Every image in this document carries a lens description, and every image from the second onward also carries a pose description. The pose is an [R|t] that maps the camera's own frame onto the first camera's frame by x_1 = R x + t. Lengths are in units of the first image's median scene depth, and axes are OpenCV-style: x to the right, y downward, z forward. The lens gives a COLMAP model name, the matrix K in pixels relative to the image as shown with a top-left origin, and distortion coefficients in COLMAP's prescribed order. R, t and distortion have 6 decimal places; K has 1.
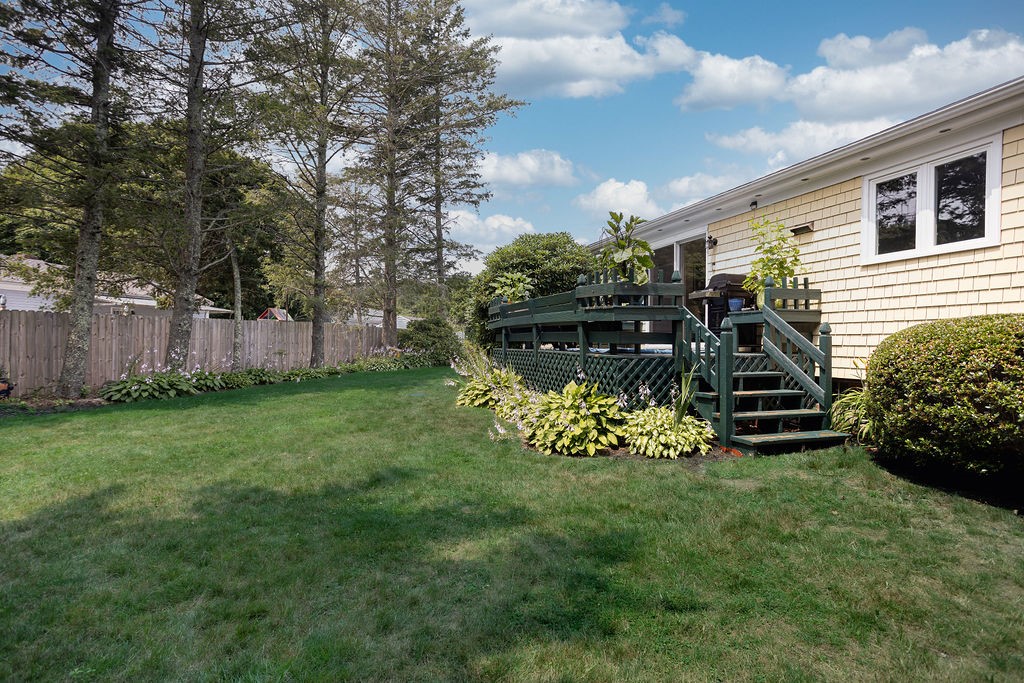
lens RADIAL K [[491.9, 0, 513.5], [0, 491.9, 325.3], [0, 0, 1]] dist [-0.033903, 0.028355]
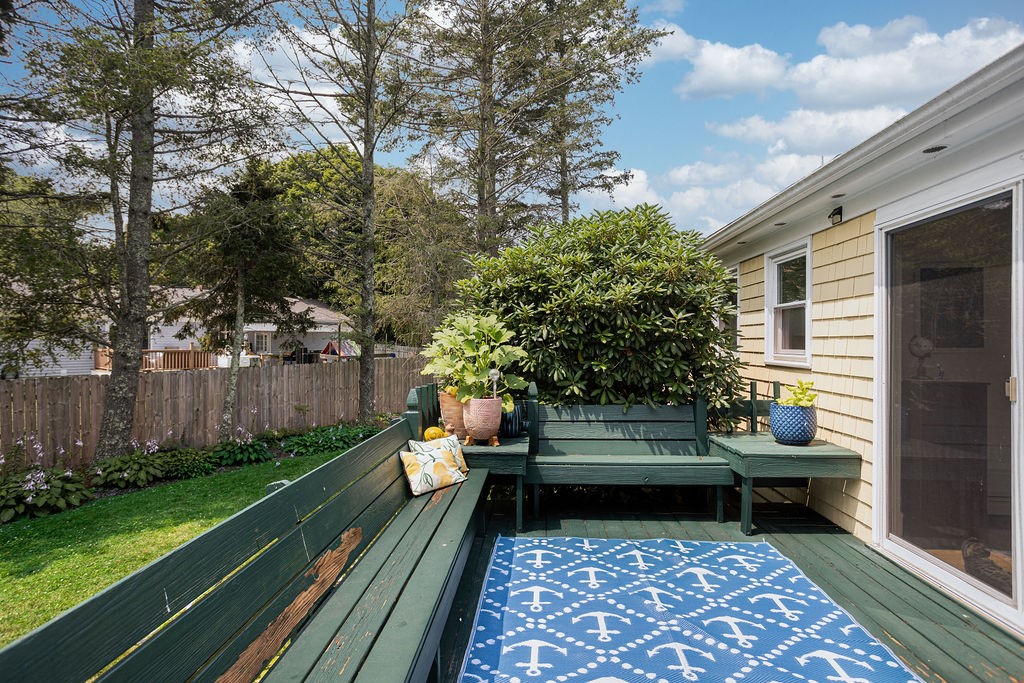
lens RADIAL K [[491.9, 0, 513.5], [0, 491.9, 325.3], [0, 0, 1]] dist [-0.033903, 0.028355]
pose [[0.928004, -0.019616, -0.372054, 0.293358], [0.020179, 0.999794, -0.002381, -0.163846], [0.372024, -0.005298, 0.928208, 1.057459]]
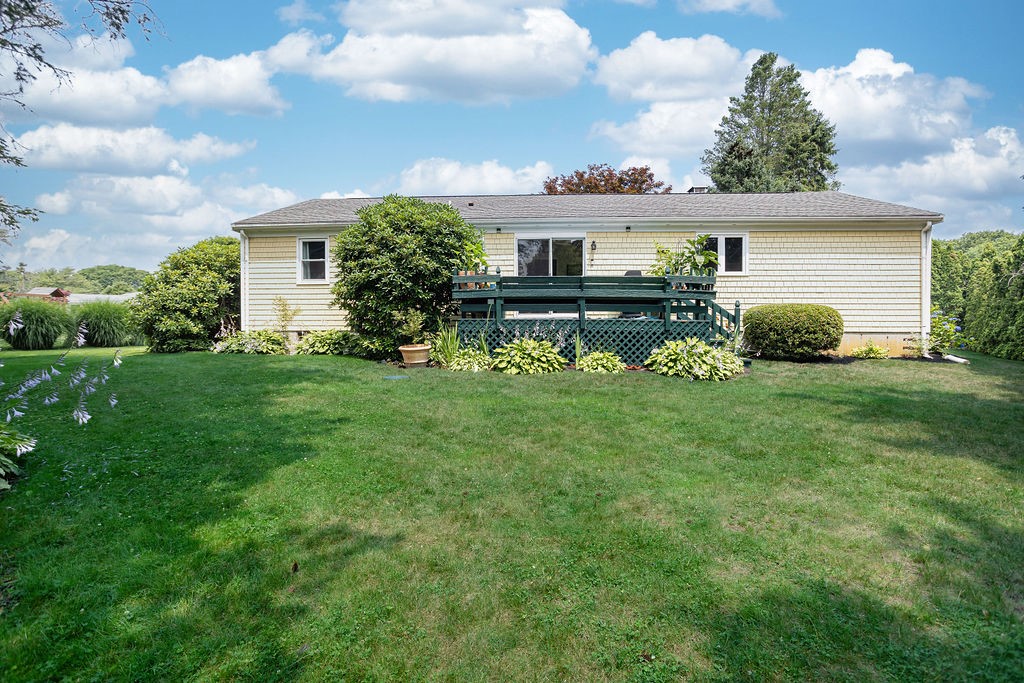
lens RADIAL K [[483.5, 0, 511.8], [0, 483.5, 320.5], [0, 0, 1]] dist [-0.018509, 0.000223]
pose [[0.392513, -0.007045, 0.919720, -1.427248], [-0.030969, 0.999302, 0.020871, 0.045655], [-0.919225, -0.036674, 0.392021, 0.890400]]
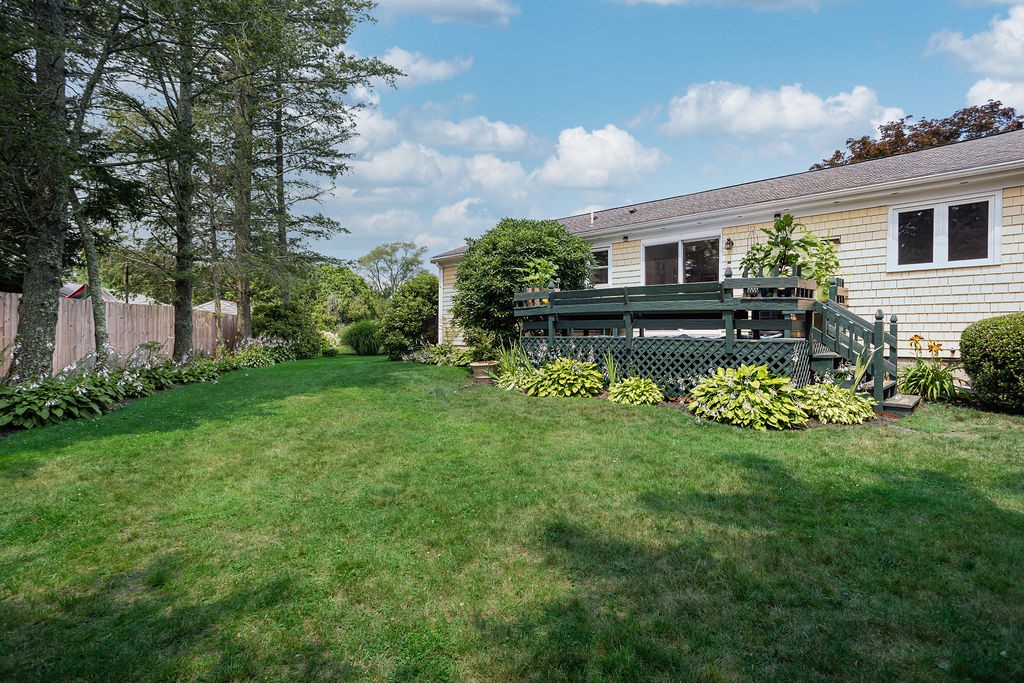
lens RADIAL K [[491.9, 0, 513.5], [0, 491.9, 325.3], [0, 0, 1]] dist [-0.033903, 0.028355]
pose [[0.890783, 0.003169, 0.454418, -0.807544], [-0.013099, 0.999739, 0.018705, 0.012961], [-0.454240, -0.022615, 0.890592, 0.257870]]
